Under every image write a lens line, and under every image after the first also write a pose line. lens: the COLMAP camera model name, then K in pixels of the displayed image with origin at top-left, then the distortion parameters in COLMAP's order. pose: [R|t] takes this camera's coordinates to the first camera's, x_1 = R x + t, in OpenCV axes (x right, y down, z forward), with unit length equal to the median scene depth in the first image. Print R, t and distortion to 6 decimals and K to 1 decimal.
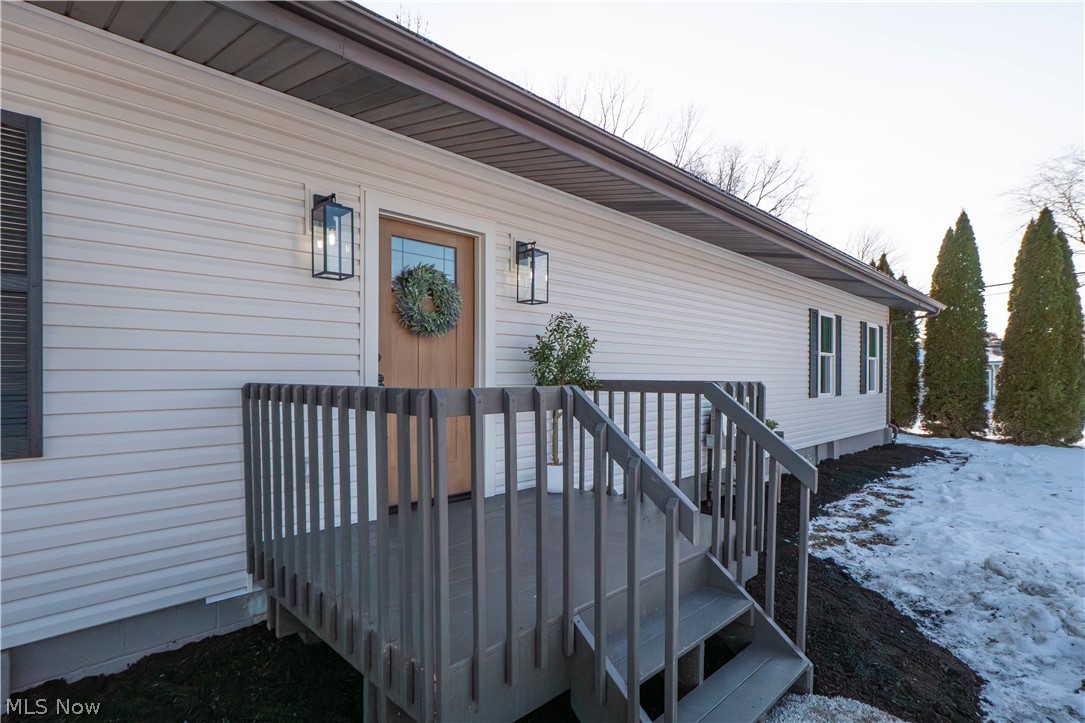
lens RADIAL K [[531.7, 0, 520.0], [0, 531.7, 366.8], [0, 0, 1]] dist [-0.051364, 0.000361]
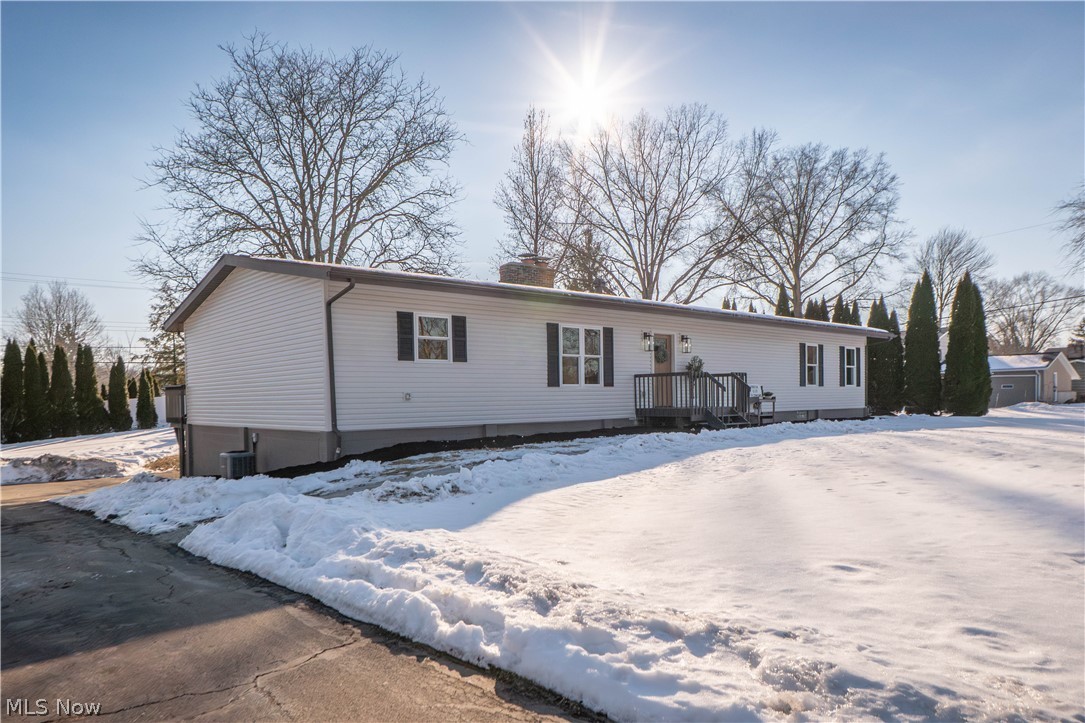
lens RADIAL K [[701.0, 0, 542.5], [0, 701.0, 361.5], [0, 0, 1]] dist [-0.003760, -0.000790]
pose [[0.999573, -0.017003, -0.023778, -0.384623], [0.016228, 0.999342, -0.032439, 0.034830], [0.024313, 0.032039, 0.999191, -1.722456]]
